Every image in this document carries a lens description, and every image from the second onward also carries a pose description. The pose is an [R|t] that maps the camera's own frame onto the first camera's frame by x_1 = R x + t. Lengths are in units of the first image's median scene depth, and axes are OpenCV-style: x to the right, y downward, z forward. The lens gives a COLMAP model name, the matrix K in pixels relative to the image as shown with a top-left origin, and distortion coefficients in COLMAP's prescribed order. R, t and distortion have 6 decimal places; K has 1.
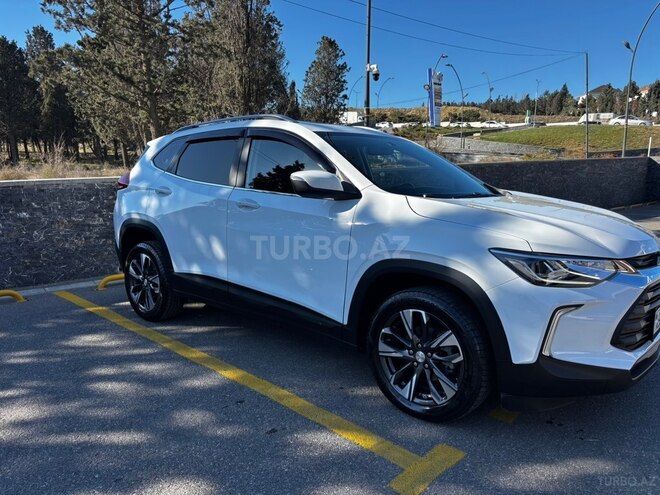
lens RADIAL K [[489.9, 0, 329.7], [0, 489.9, 245.4], [0, 0, 1]] dist [0.033131, -0.039579]
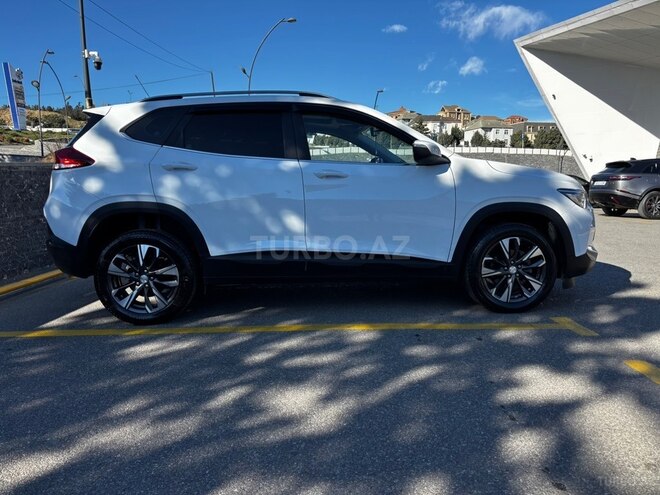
lens RADIAL K [[489.9, 0, 328.4], [0, 489.9, 246.4], [0, 0, 1]] dist [0.033131, -0.039579]
pose [[0.711160, -0.101244, 0.695702, -0.304278], [0.114726, 0.993024, 0.027239, 0.013700], [-0.693606, 0.060444, 0.717814, 0.082632]]
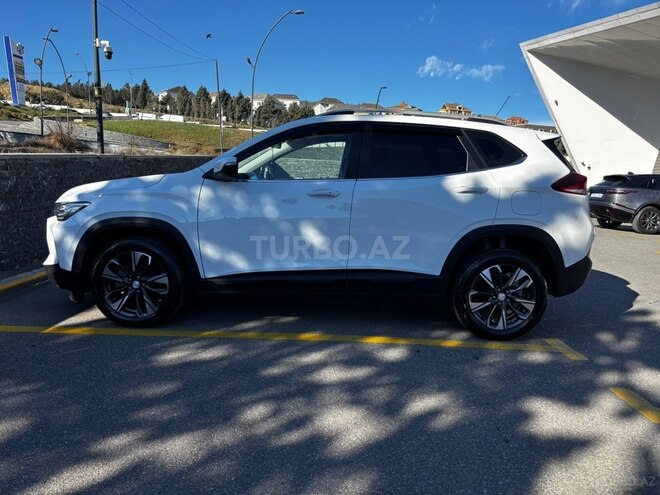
lens RADIAL K [[489.9, 0, 325.7], [0, 489.9, 247.1], [0, 0, 1]] dist [0.033131, -0.039579]
pose [[0.710607, -0.076216, 0.699449, -0.323633], [0.061964, 0.997032, 0.045690, -0.004301], [-0.700855, 0.010873, 0.713221, 0.077229]]
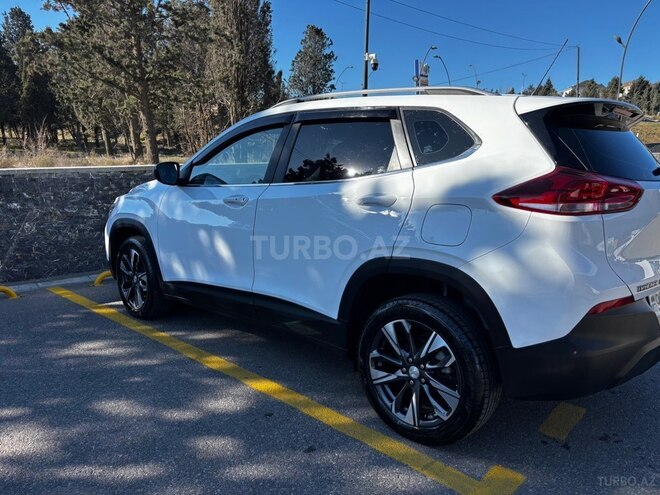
lens RADIAL K [[489.9, 0, 326.1], [0, 489.9, 251.7], [0, 0, 1]] dist [0.033131, -0.039579]
pose [[0.999567, 0.010562, 0.027448, -0.027640], [-0.011374, 0.999497, 0.029606, -0.004919], [-0.027121, -0.029905, 0.999185, 0.021425]]
